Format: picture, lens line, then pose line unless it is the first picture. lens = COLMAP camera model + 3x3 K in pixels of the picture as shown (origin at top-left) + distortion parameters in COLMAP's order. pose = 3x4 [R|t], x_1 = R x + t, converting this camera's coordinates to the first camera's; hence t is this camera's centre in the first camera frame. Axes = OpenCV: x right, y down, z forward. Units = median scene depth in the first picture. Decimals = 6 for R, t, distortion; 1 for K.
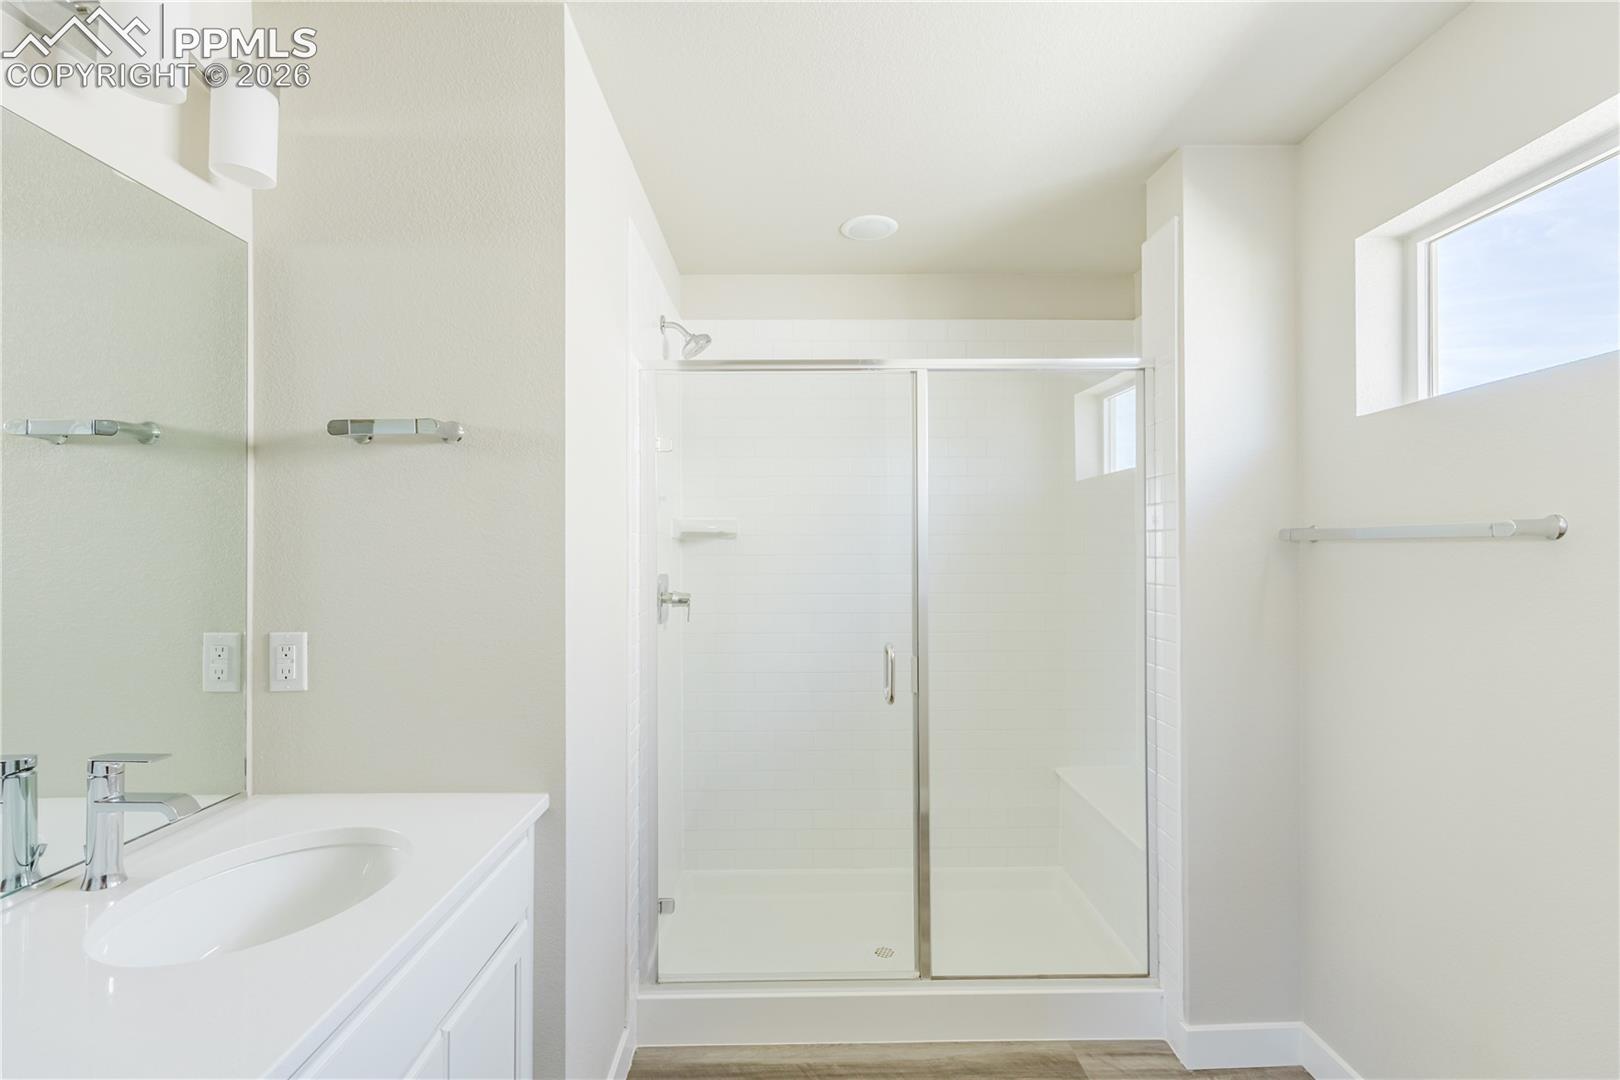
lens RADIAL K [[739.4, 0, 808.8], [0, 739.4, 540.7], [0, 0, 1]] dist [0.008546, -0.001666]
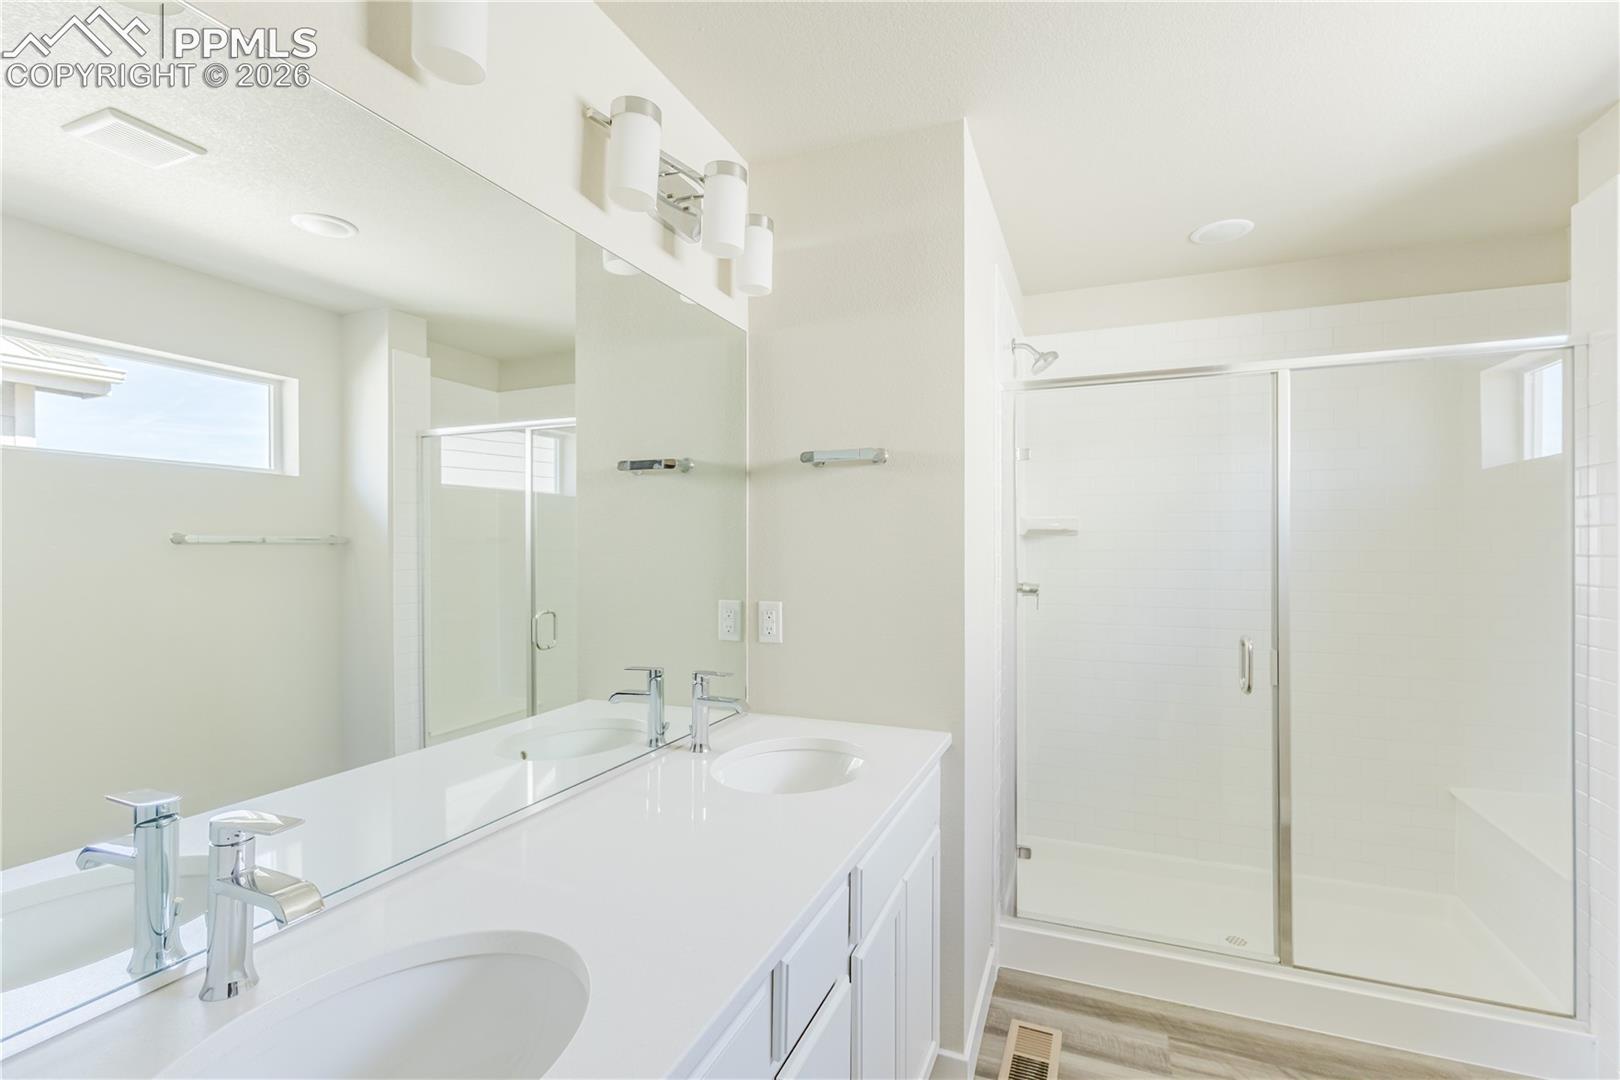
lens RADIAL K [[739.4, 0, 813.2], [0, 739.4, 541.9], [0, 0, 1]] dist [0.008546, -0.001666]
pose [[0.923815, 0.002225, -0.382833, -0.054881], [-0.000049, 0.999984, 0.005693, 0.000382], [0.382839, -0.005240, 0.923800, -0.195898]]
